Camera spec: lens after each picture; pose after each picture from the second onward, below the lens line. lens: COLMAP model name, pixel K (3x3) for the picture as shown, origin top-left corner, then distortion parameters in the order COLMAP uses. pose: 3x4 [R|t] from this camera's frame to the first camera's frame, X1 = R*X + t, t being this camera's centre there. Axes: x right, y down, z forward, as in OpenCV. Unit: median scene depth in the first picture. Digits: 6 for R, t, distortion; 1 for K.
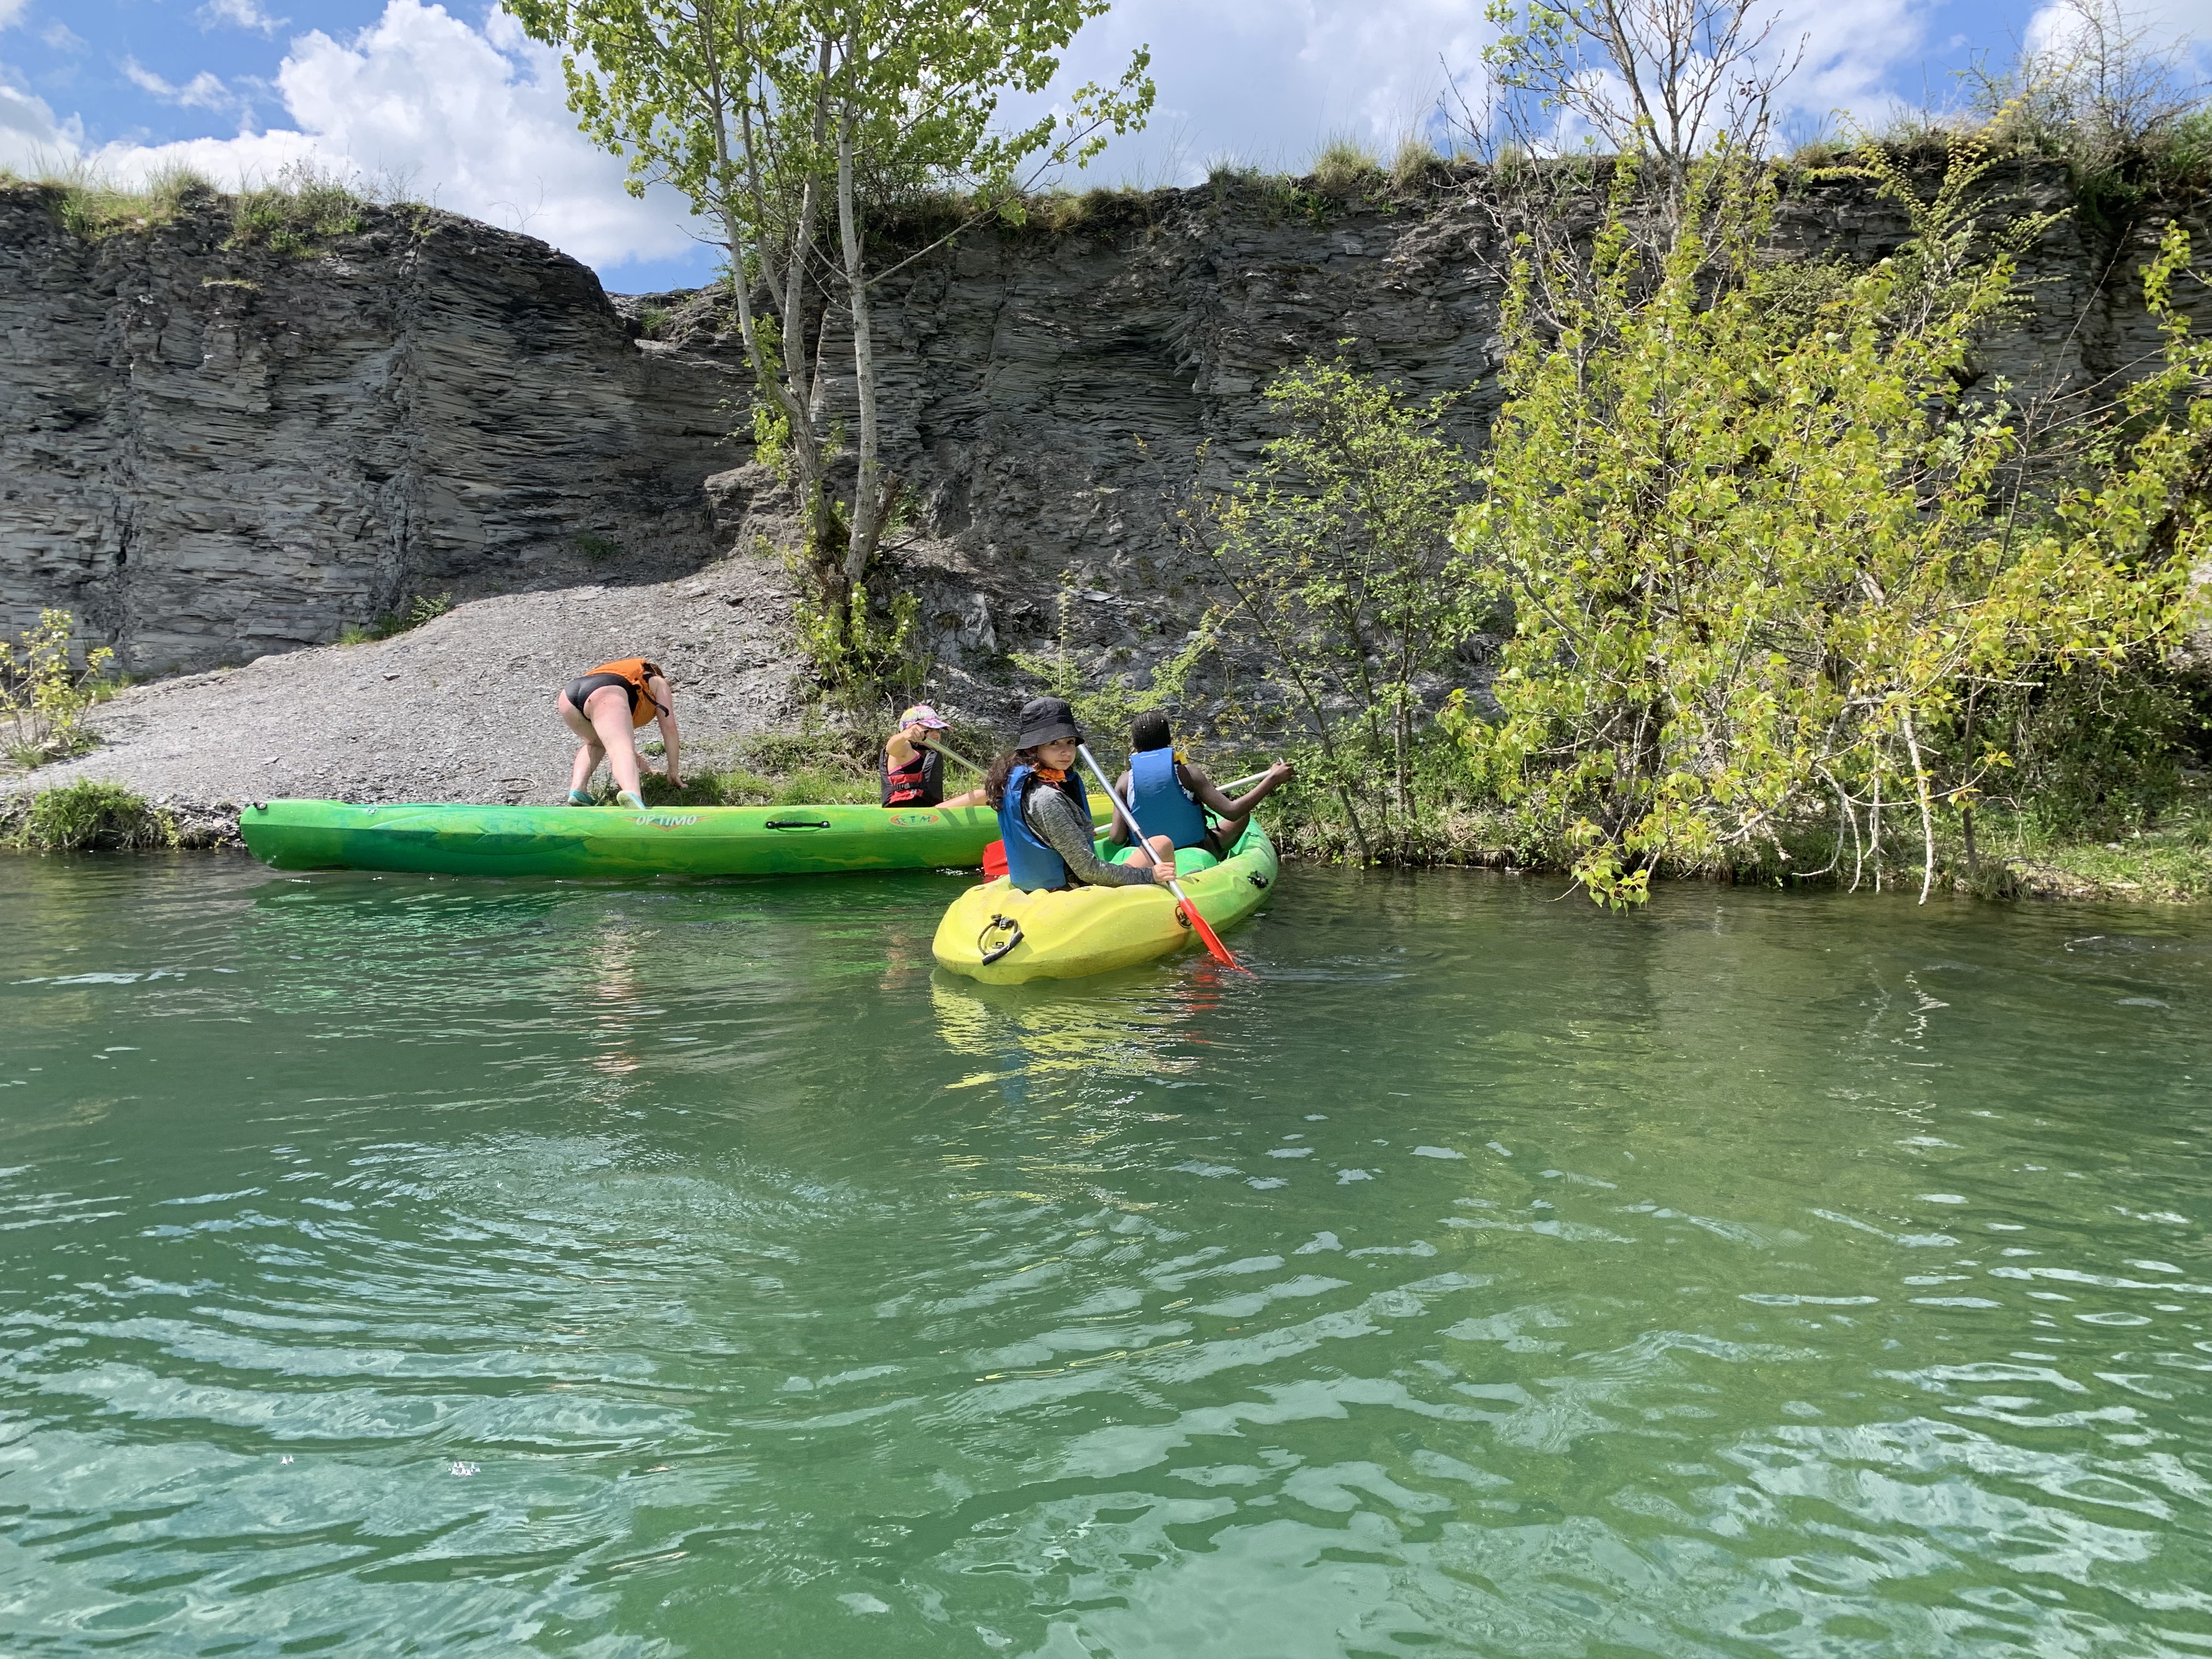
lens RADIAL K [[1702.5, 0, 1085.7], [0, 1702.5, 817.5], [0, 0, 1]] dist [0.039127, -0.049399]
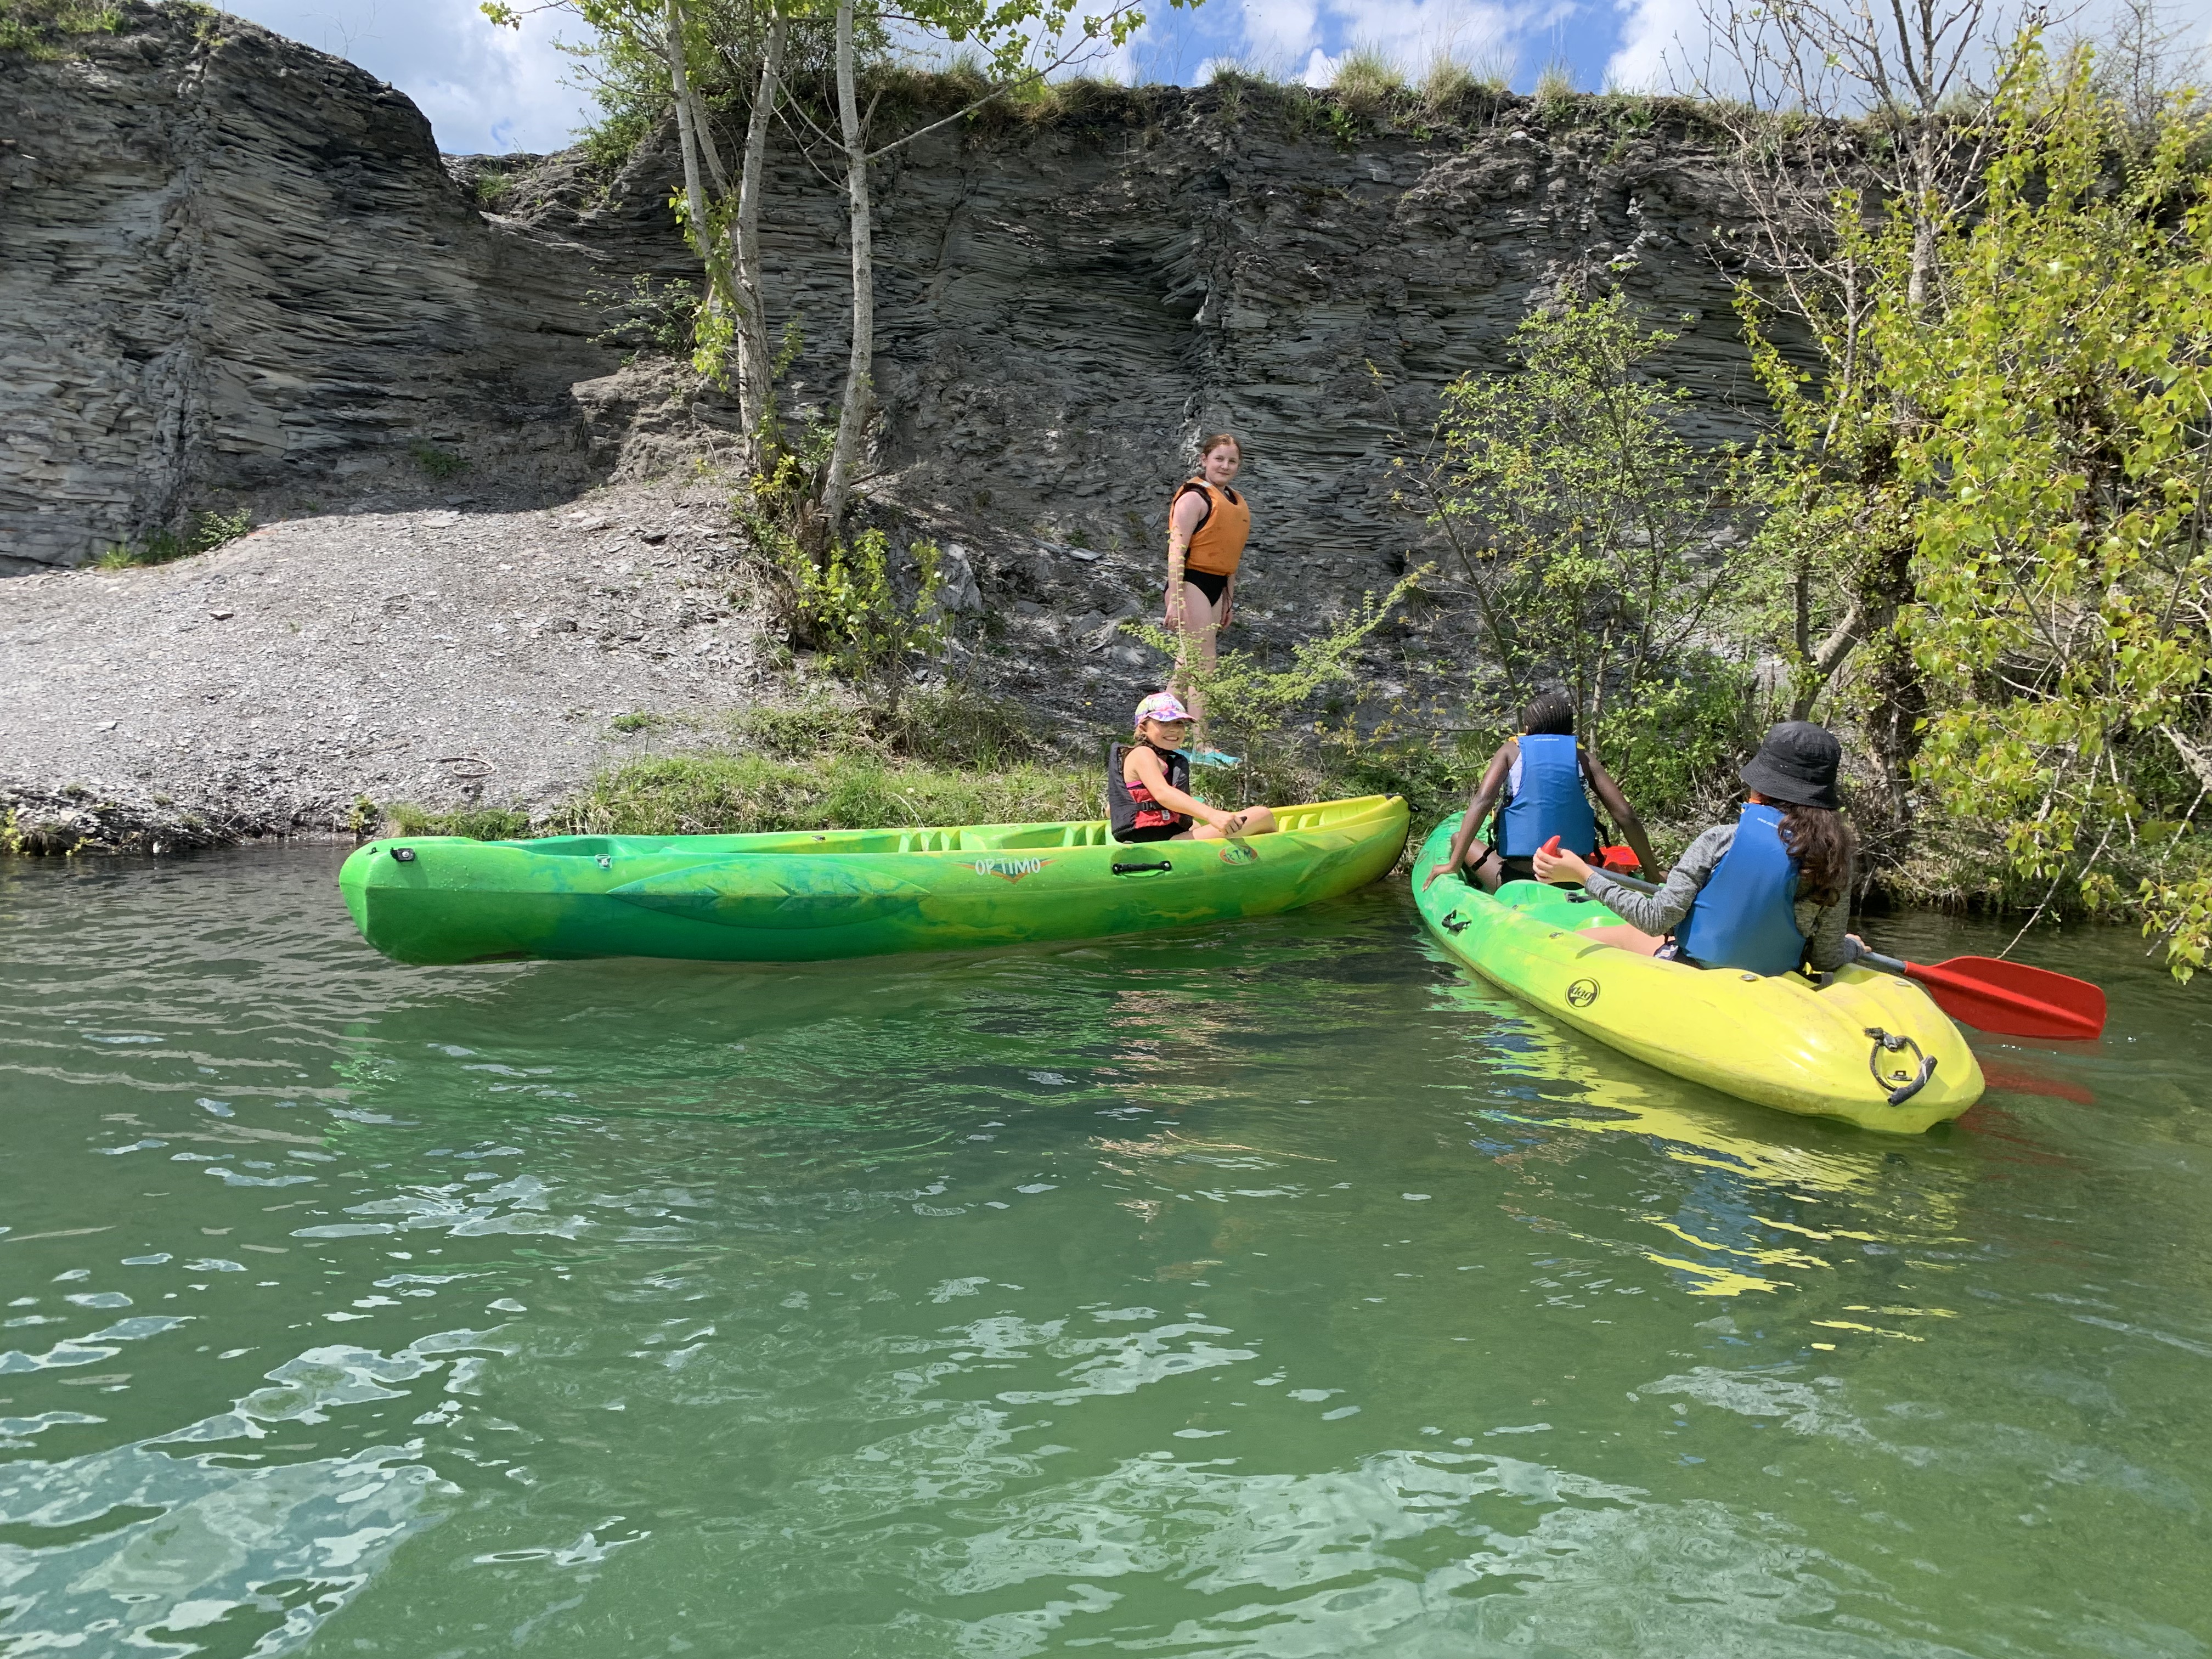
lens RADIAL K [[1702.5, 0, 1053.6], [0, 1702.5, 818.5], [0, 0, 1]] dist [0.039127, -0.049399]
pose [[0.974194, 0.013087, 0.225333, -0.190757], [-0.017966, 0.999646, 0.019618, -0.012035], [-0.224997, -0.023160, 0.974084, 0.152762]]
